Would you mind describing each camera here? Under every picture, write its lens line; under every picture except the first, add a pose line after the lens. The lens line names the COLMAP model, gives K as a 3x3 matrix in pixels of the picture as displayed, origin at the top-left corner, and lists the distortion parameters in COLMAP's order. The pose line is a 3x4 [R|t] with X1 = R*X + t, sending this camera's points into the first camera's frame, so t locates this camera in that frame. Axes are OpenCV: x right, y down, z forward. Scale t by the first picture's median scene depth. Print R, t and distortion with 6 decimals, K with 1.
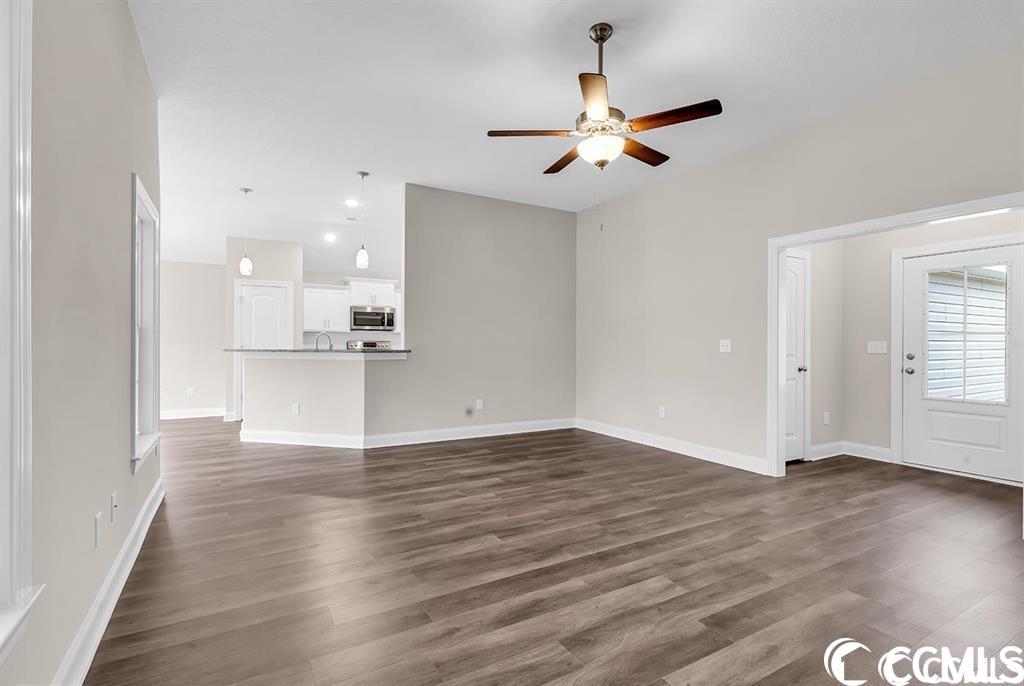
lens RADIAL K [[470.1, 0, 514.4], [0, 470.1, 345.4], [0, 0, 1]] dist [0.005358, -0.000135]
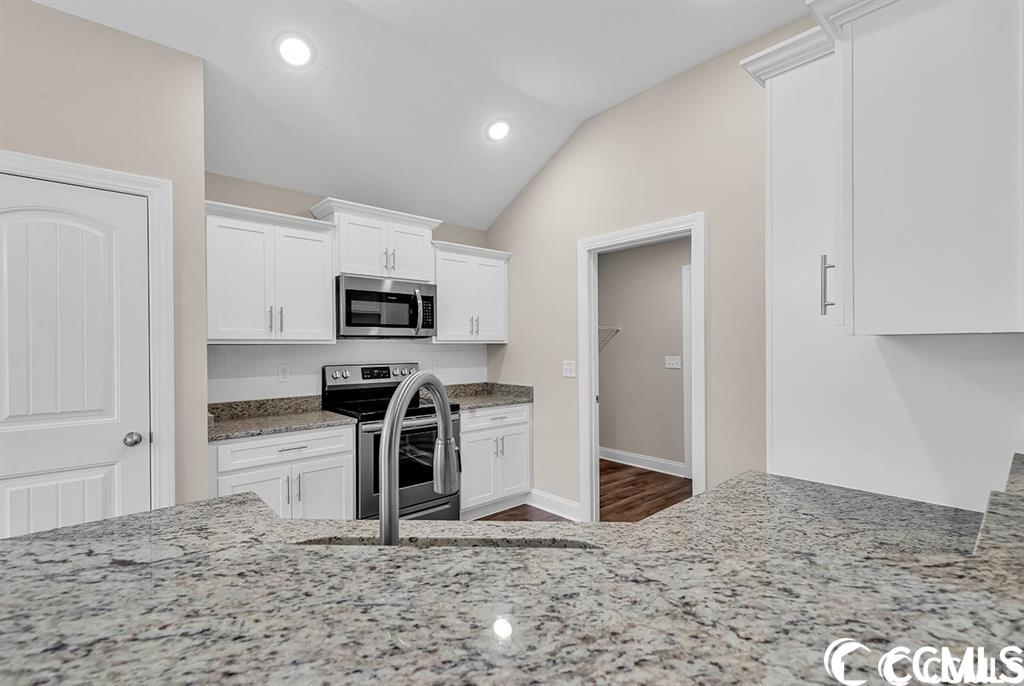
lens RADIAL K [[456.5, 0, 510.4], [0, 456.5, 347.4], [0, 0, 1]] dist [0.002533, 0.000061]
pose [[0.980192, -0.012031, 0.197684, -0.621343], [0.011481, 0.999926, 0.003928, -0.054941], [-0.197717, -0.001580, 0.980258, 1.333538]]
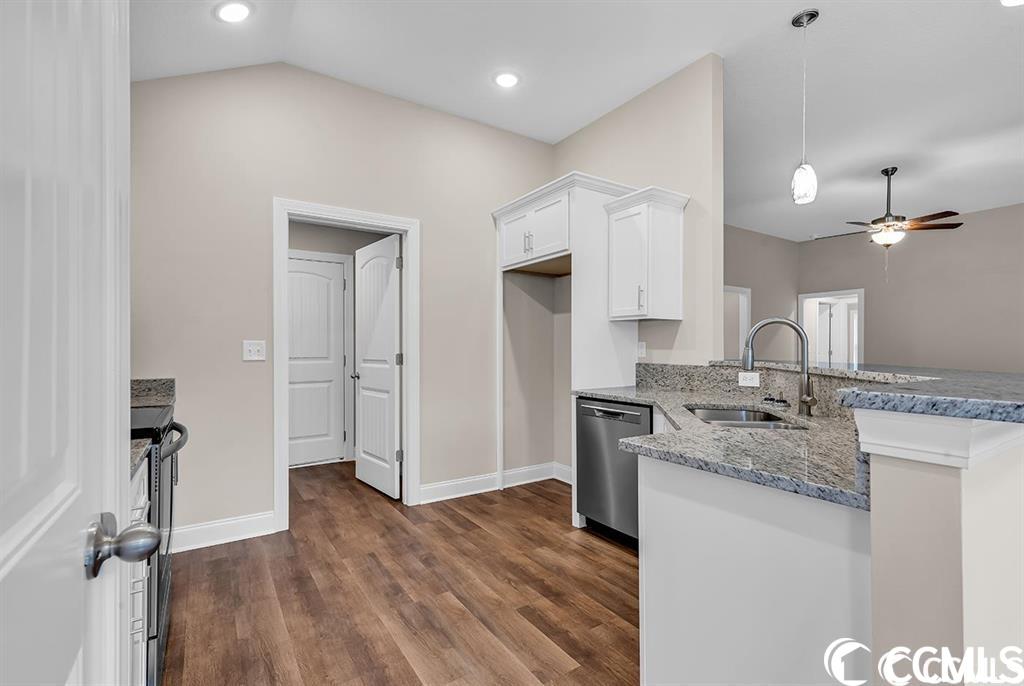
lens RADIAL K [[470.1, 0, 514.4], [0, 470.1, 345.4], [0, 0, 1]] dist [0.005358, -0.000135]
pose [[-0.046567, 0.001399, 0.998914, -1.107263], [0.000555, 0.999999, -0.001374, -0.013925], [-0.998915, 0.000490, -0.046568, 1.821915]]
